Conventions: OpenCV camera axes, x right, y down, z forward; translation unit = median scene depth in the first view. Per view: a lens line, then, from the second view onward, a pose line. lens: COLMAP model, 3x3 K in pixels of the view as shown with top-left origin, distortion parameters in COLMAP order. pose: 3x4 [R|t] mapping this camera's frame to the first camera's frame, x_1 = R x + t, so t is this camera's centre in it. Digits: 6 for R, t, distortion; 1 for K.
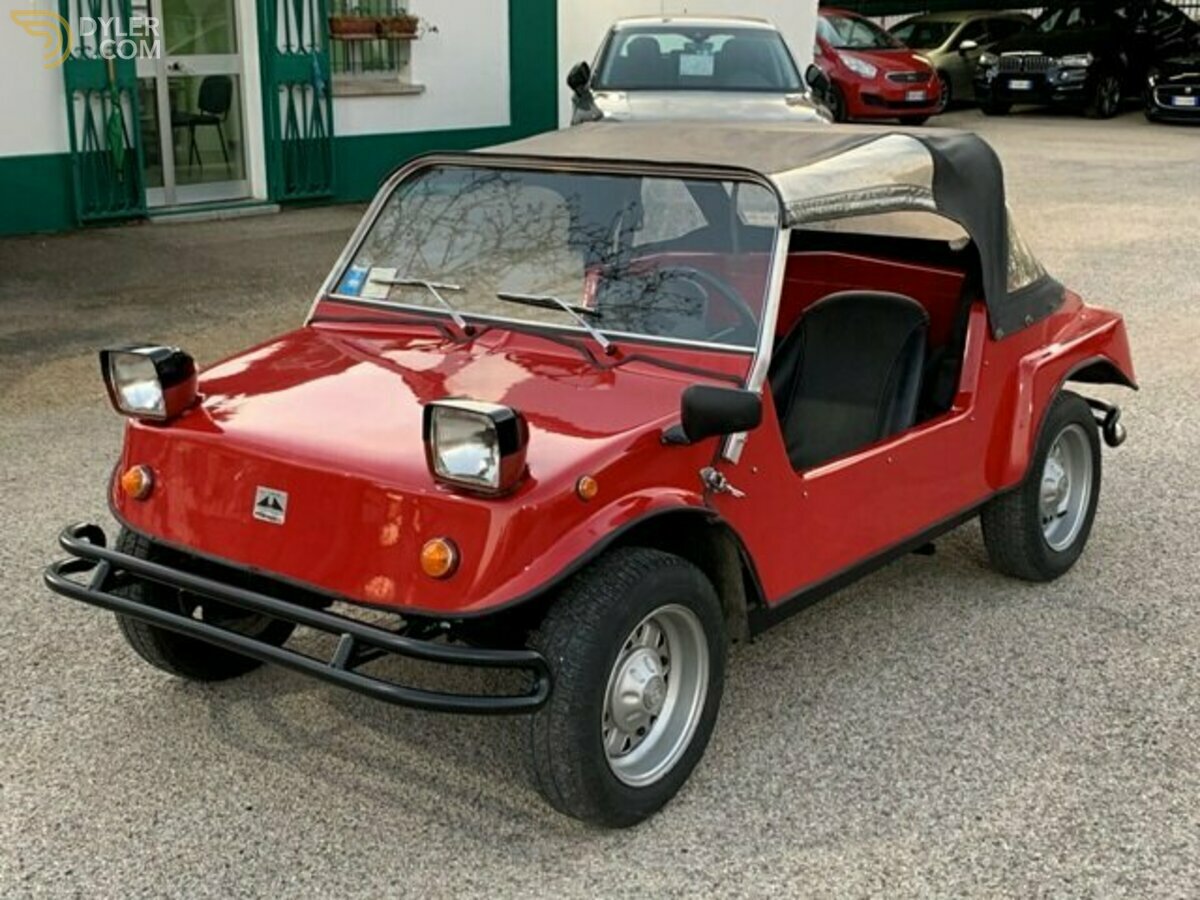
lens RADIAL K [[1653.7, 0, 601.4], [0, 1653.7, 453.9], [0, 0, 1]] dist [0.050140, 0.000000]
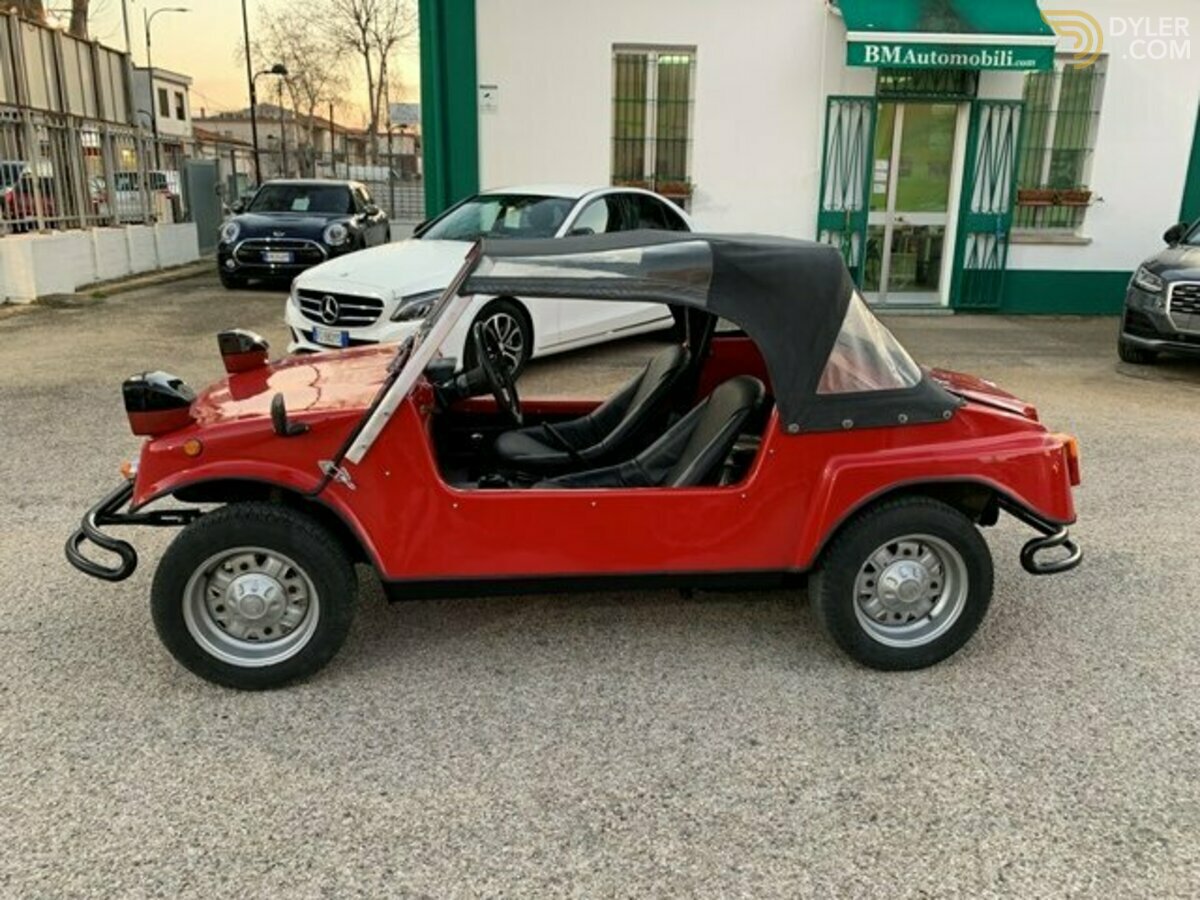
lens RADIAL K [[928.5, 0, 604.5], [0, 928.5, 443.9], [0, 0, 1]] dist [0.013724, -0.011559]
pose [[0.704576, 0.198678, -0.681248, 0.193852], [-0.201749, 0.976475, 0.076120, -0.028451], [0.680345, 0.083809, 0.728084, 0.156425]]
